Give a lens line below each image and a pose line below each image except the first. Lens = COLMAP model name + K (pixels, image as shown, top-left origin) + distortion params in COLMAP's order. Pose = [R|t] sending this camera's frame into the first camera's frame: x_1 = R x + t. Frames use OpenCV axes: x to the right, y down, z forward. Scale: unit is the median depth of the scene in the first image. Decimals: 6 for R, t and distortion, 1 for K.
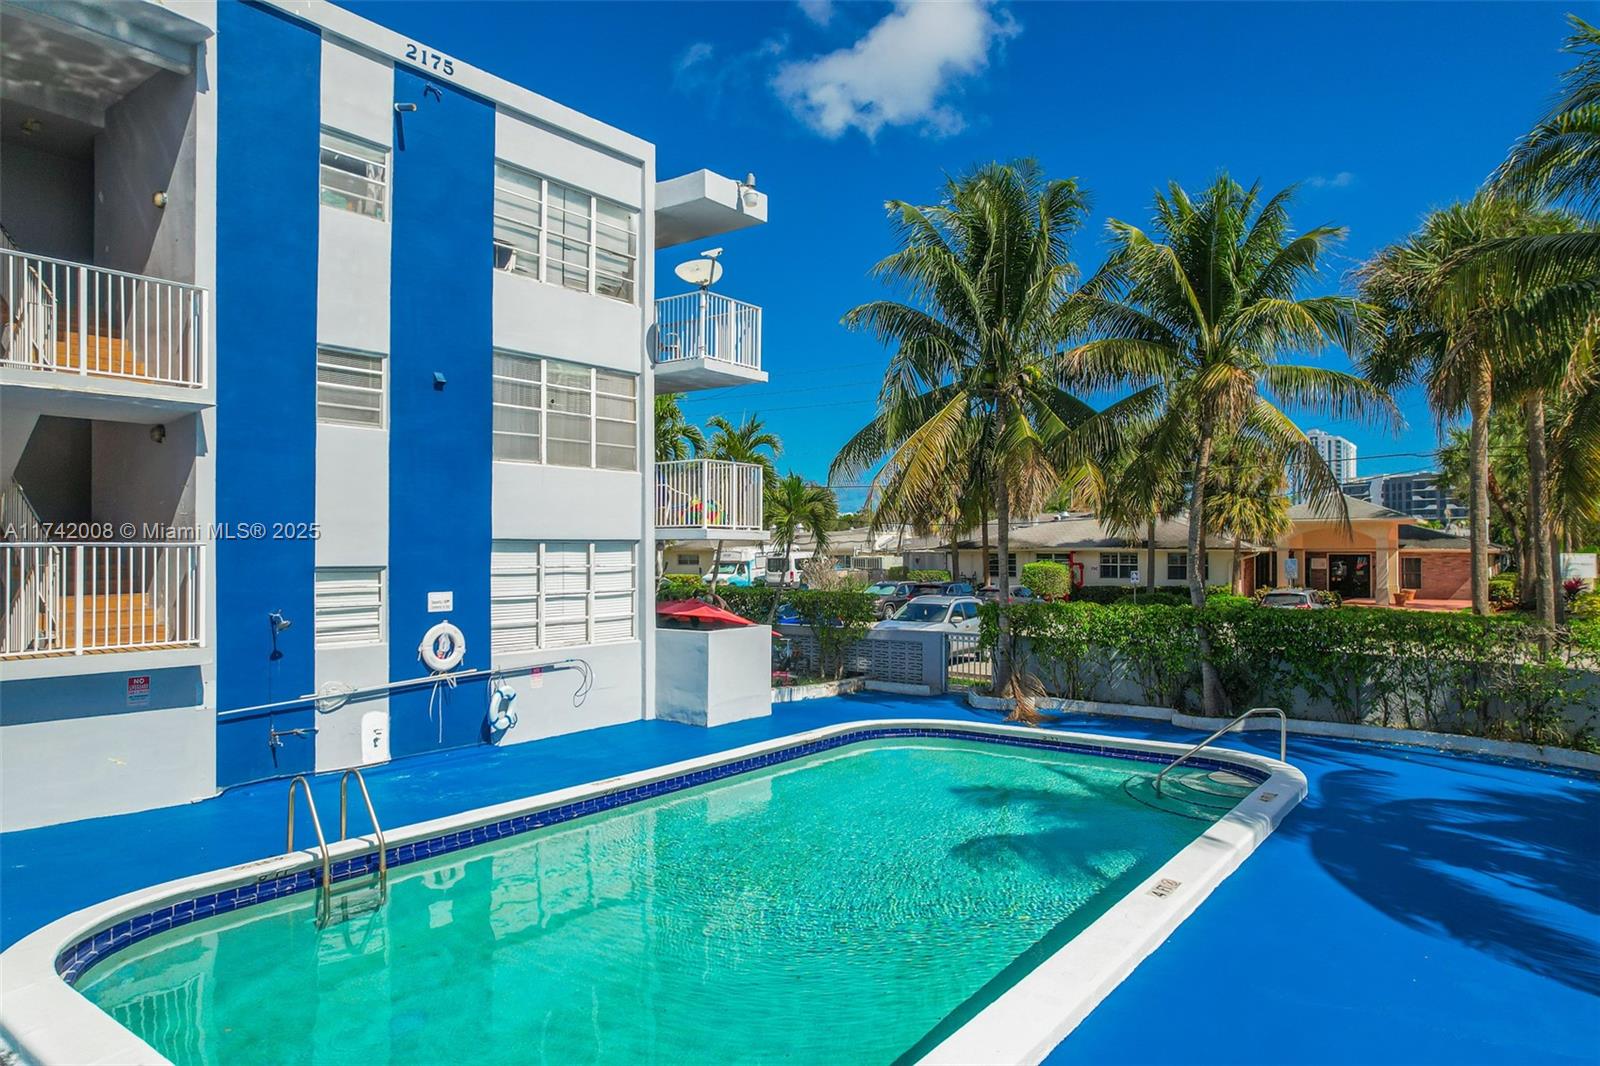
lens RADIAL K [[1024.0, 0, 796.9], [0, 1024.0, 535.7], [0, 0, 1]] dist [-0.031171, -0.000338]
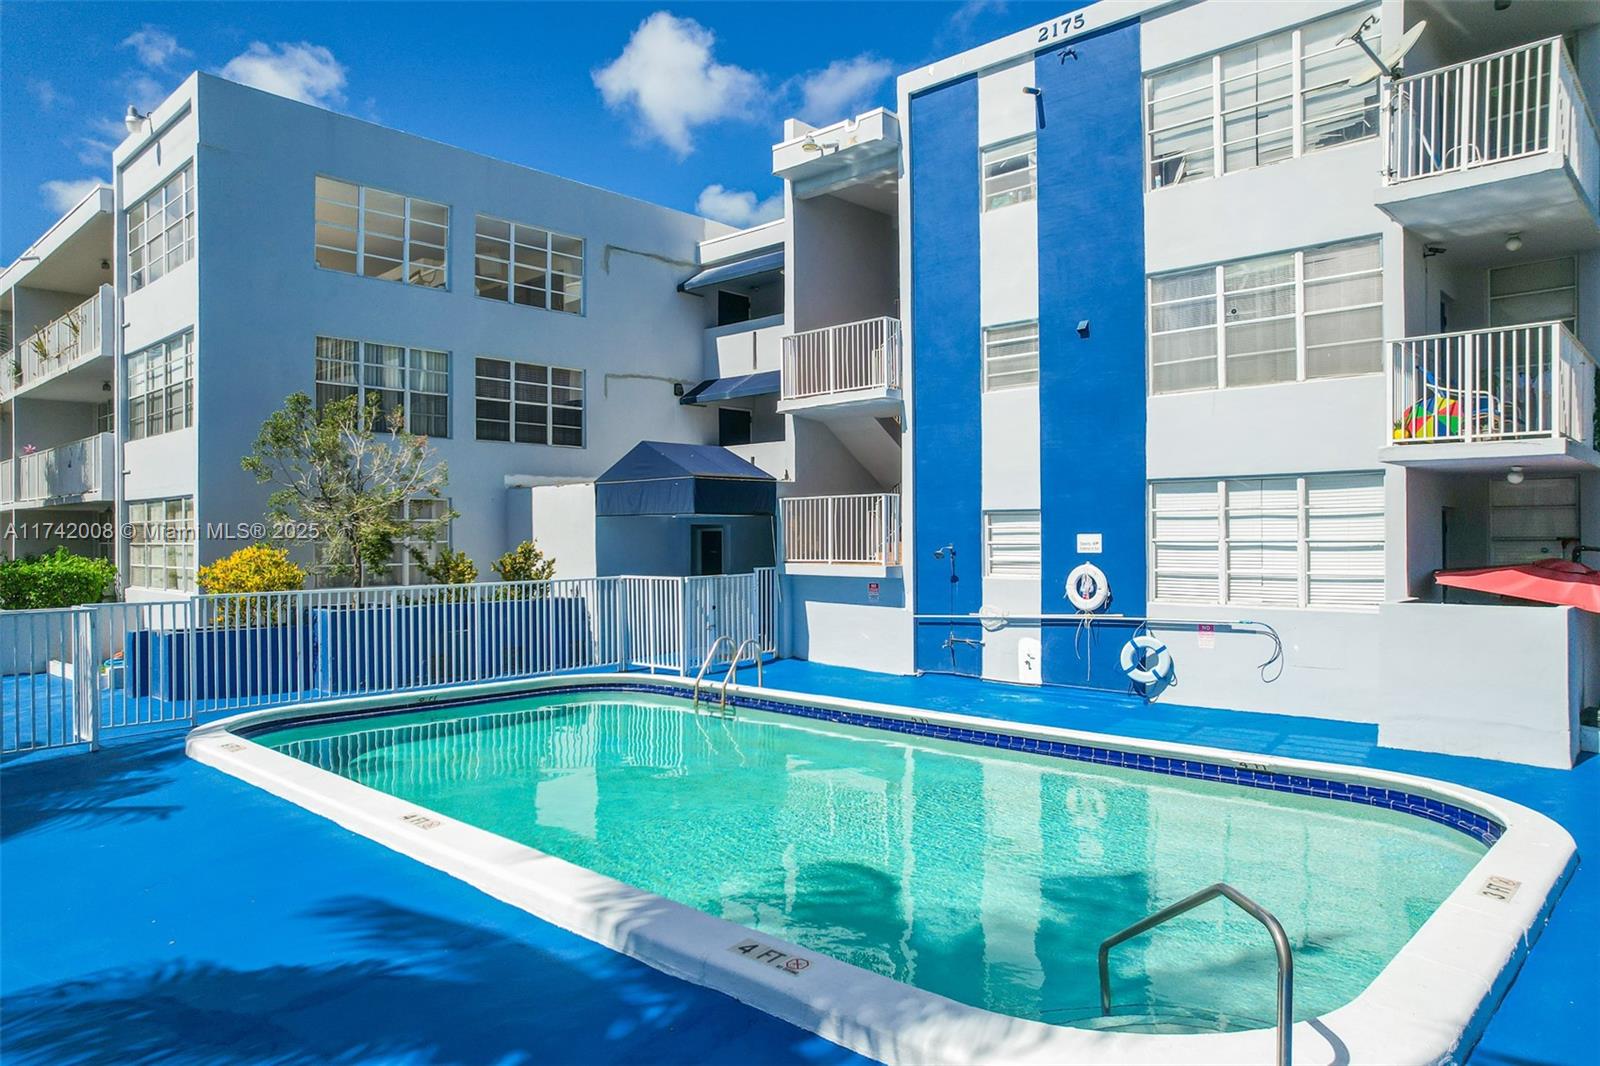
lens RADIAL K [[1024.0, 0, 801.6], [0, 1024.0, 543.5], [0, 0, 1]] dist [-0.031171, -0.000338]
pose [[-0.103001, 0.005793, -0.994664, 0.715569], [0.016710, 0.999852, 0.004092, 0.056357], [0.994541, -0.016199, -0.103083, 0.832342]]
